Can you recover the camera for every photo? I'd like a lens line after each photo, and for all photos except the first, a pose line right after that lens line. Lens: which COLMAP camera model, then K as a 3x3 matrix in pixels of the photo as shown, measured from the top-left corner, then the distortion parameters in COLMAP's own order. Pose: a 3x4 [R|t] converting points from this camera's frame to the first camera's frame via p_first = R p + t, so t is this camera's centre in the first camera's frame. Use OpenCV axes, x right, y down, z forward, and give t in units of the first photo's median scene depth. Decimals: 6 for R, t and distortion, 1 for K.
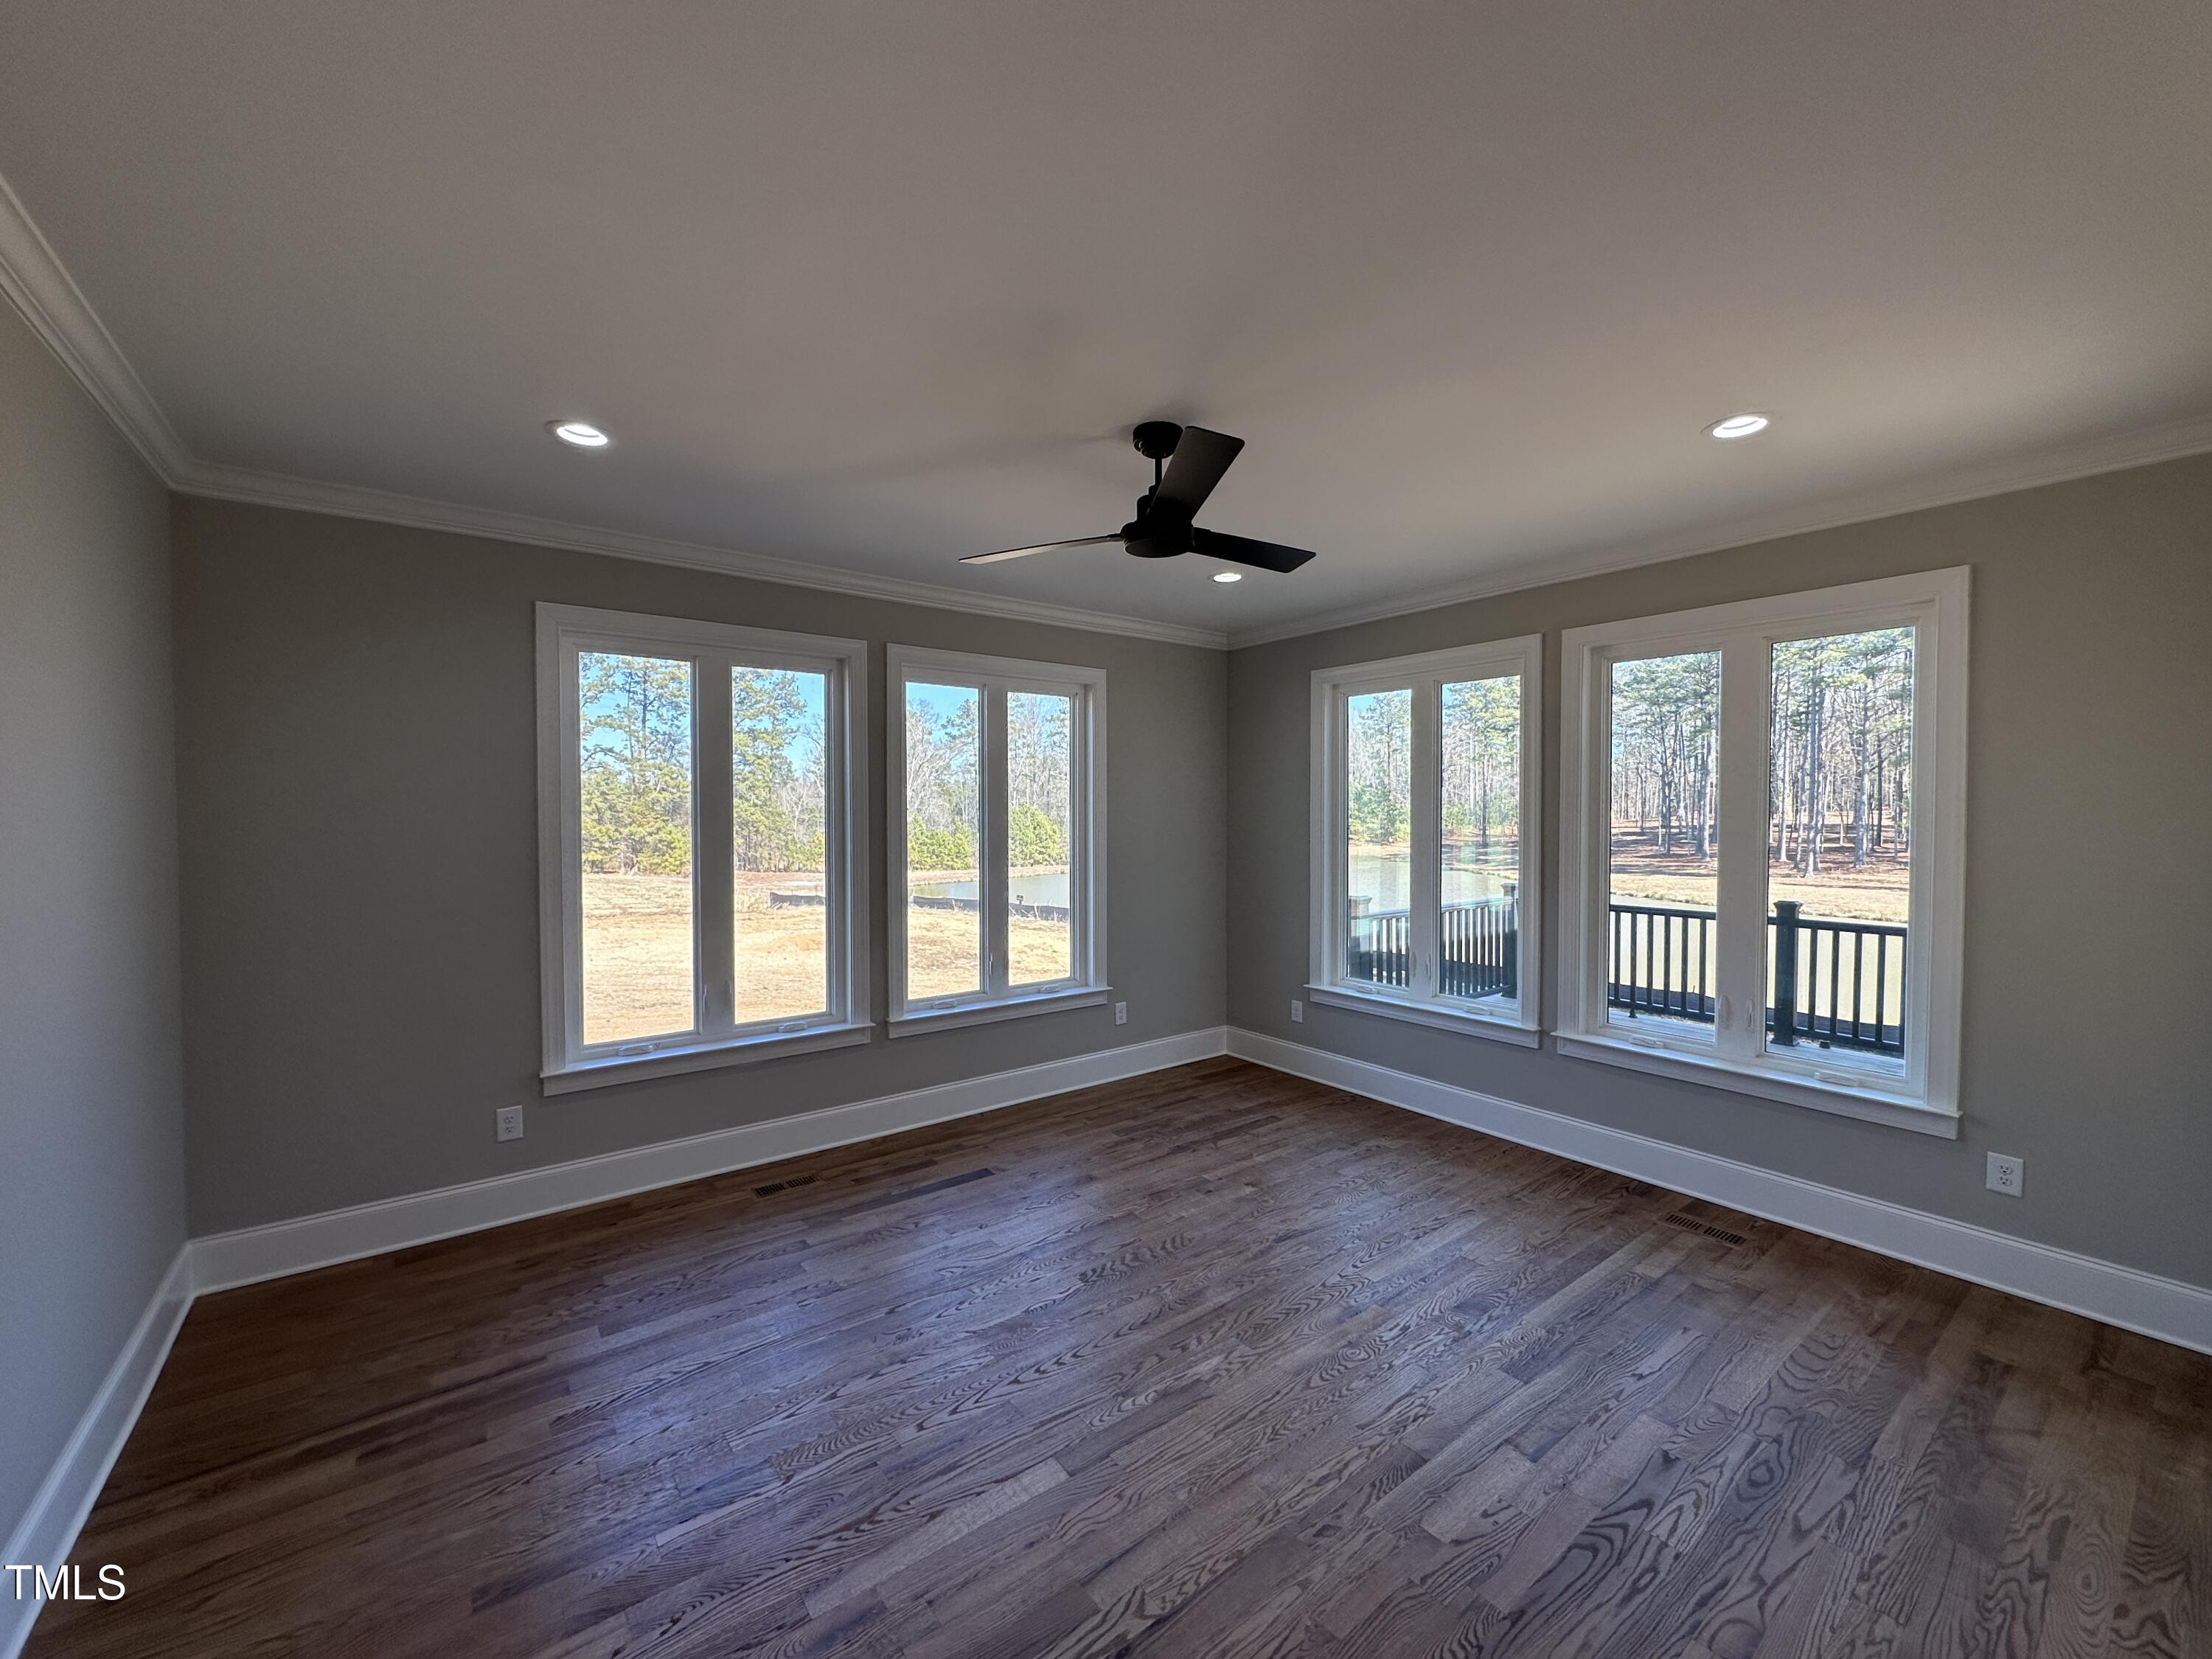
lens RADIAL K [[883.9, 0, 1111.1], [0, 883.9, 830.3], [0, 0, 1]] dist [-0.000982, 0.000371]
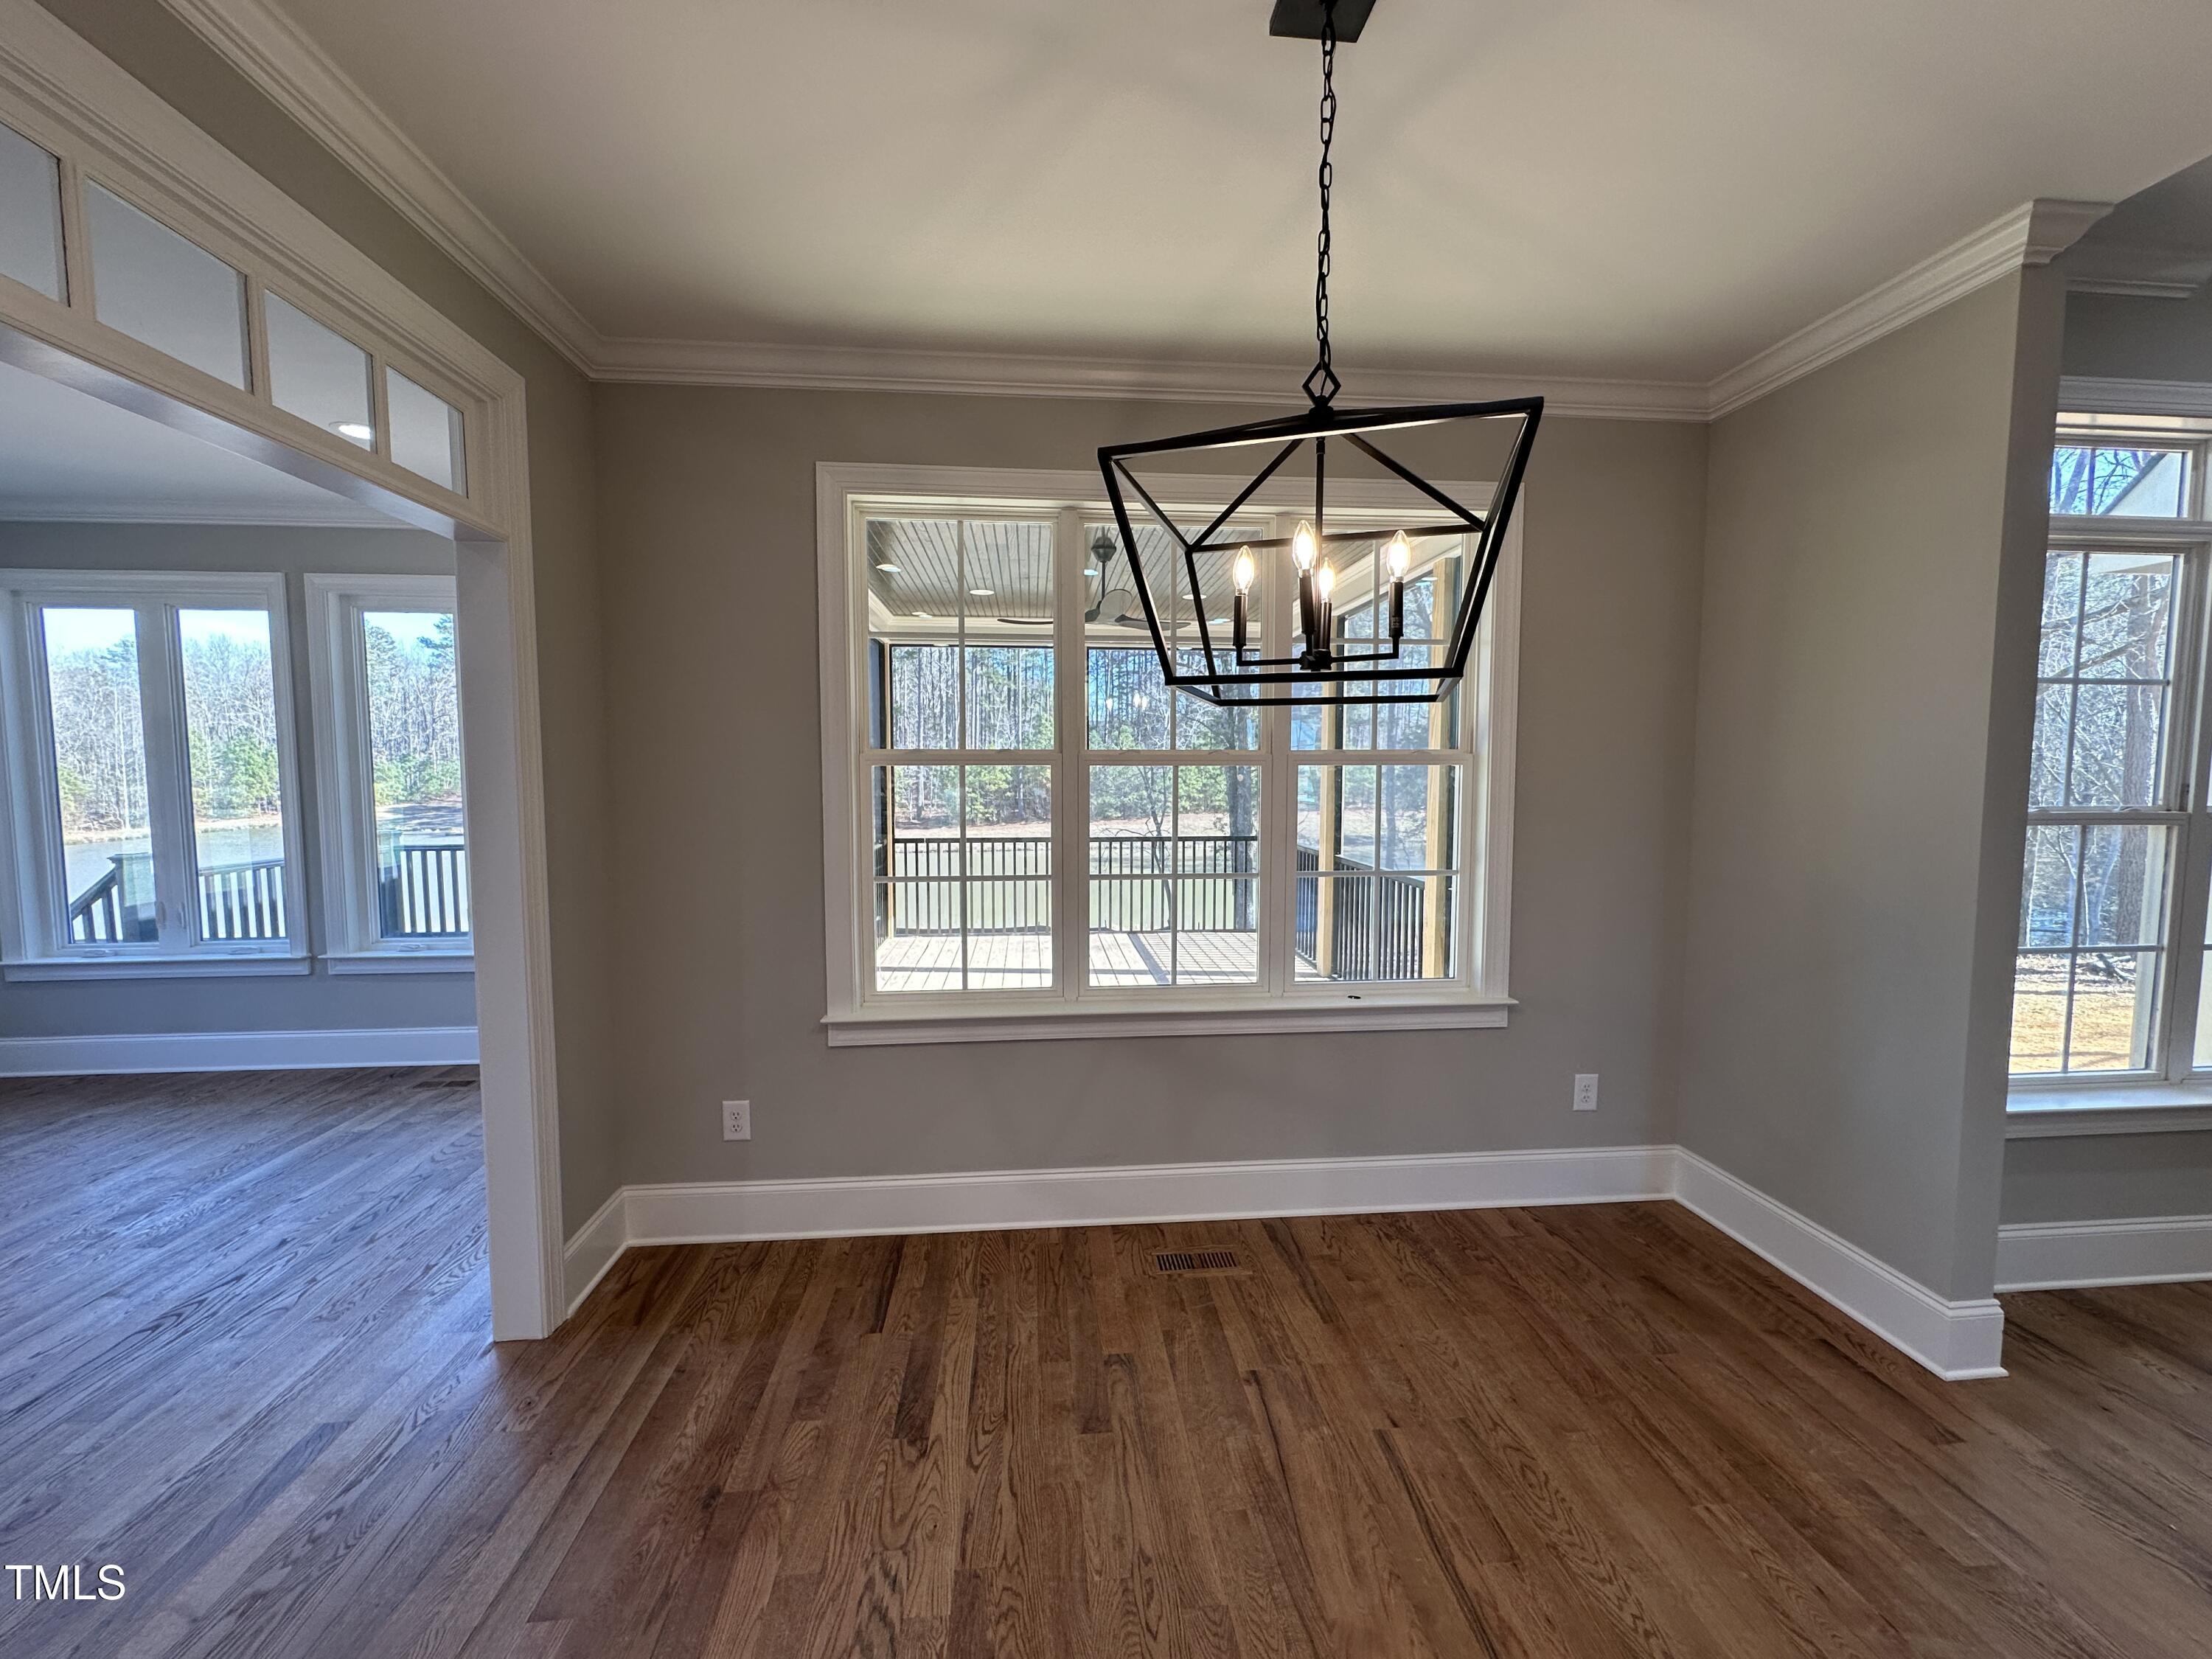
lens RADIAL K [[883.9, 0, 1105.9], [0, 883.9, 830.7], [0, 0, 1]] dist [-0.000982, 0.000371]
pose [[0.538628, -0.060173, 0.840392, 0.096060], [0.019802, 0.998075, 0.058771, 0.027085], [-0.842311, -0.015015, 0.538783, -0.280976]]
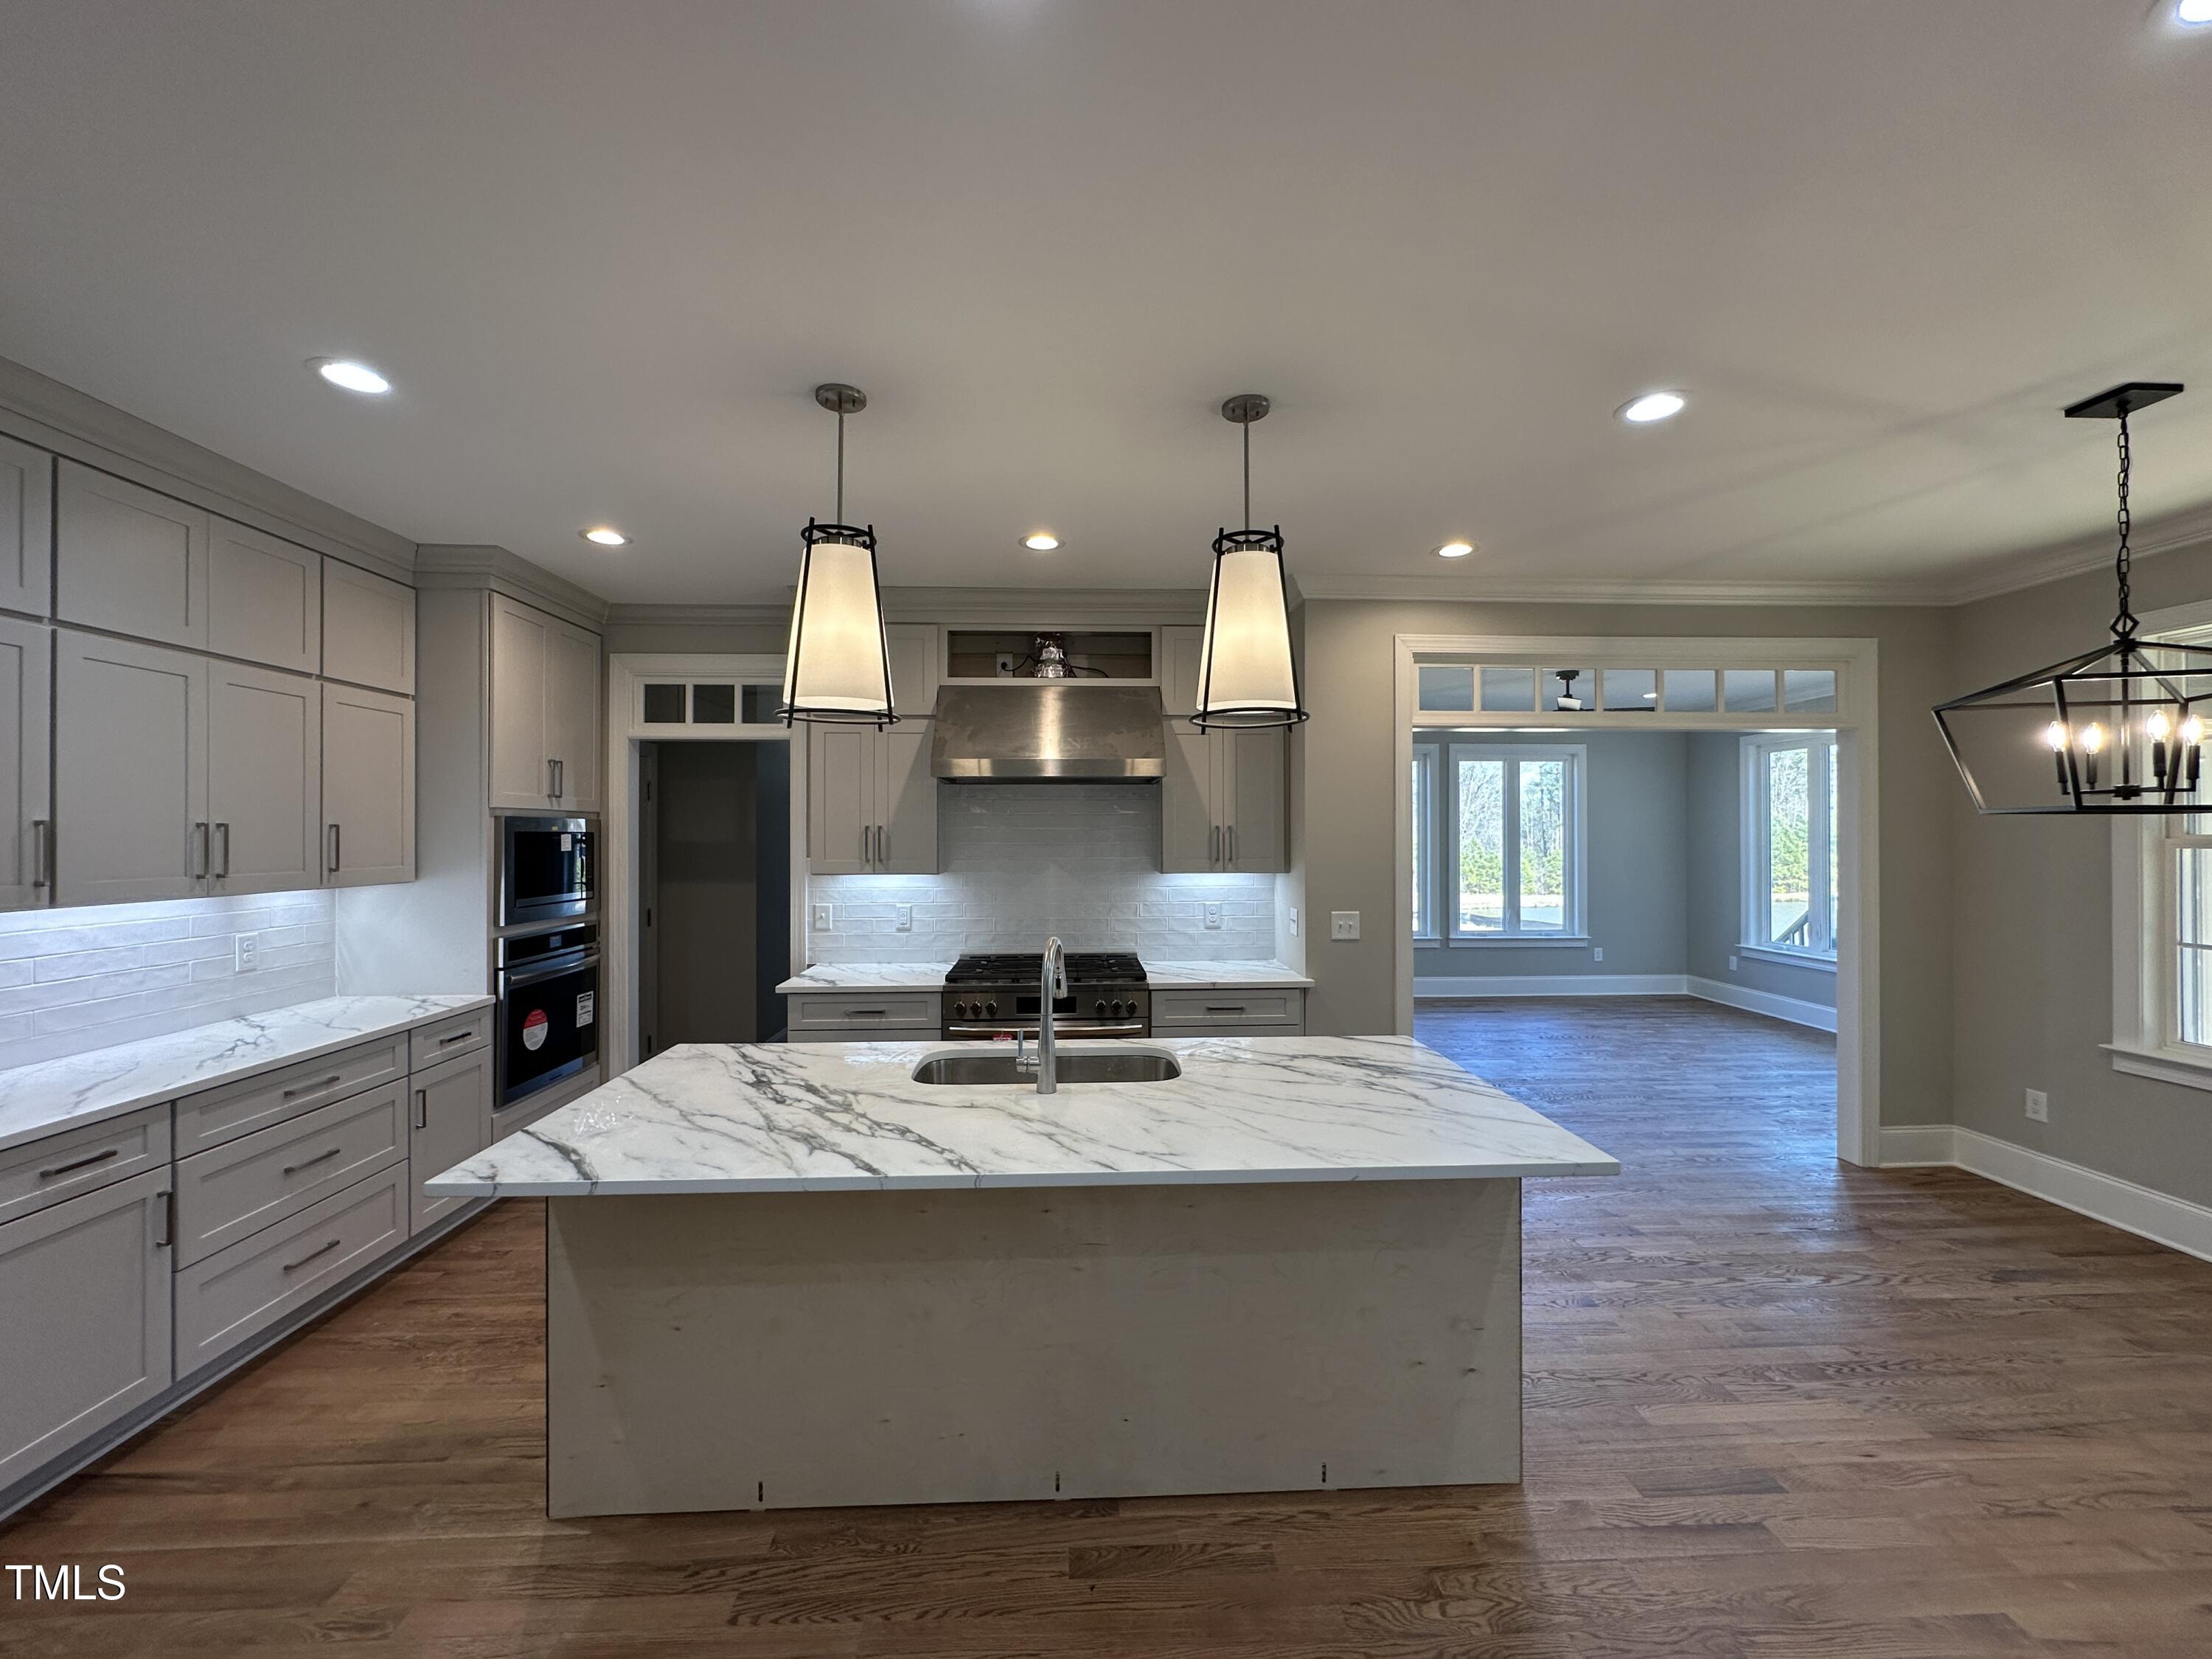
lens RADIAL K [[883.9, 0, 1104.3], [0, 883.9, 829.1], [0, 0, 1]] dist [-0.000982, 0.000371]
pose [[0.817623, 0.004142, -0.575739, 0.205664], [-0.019708, 0.999589, -0.020796, 0.031066], [0.575416, 0.028350, 0.817369, -0.864176]]
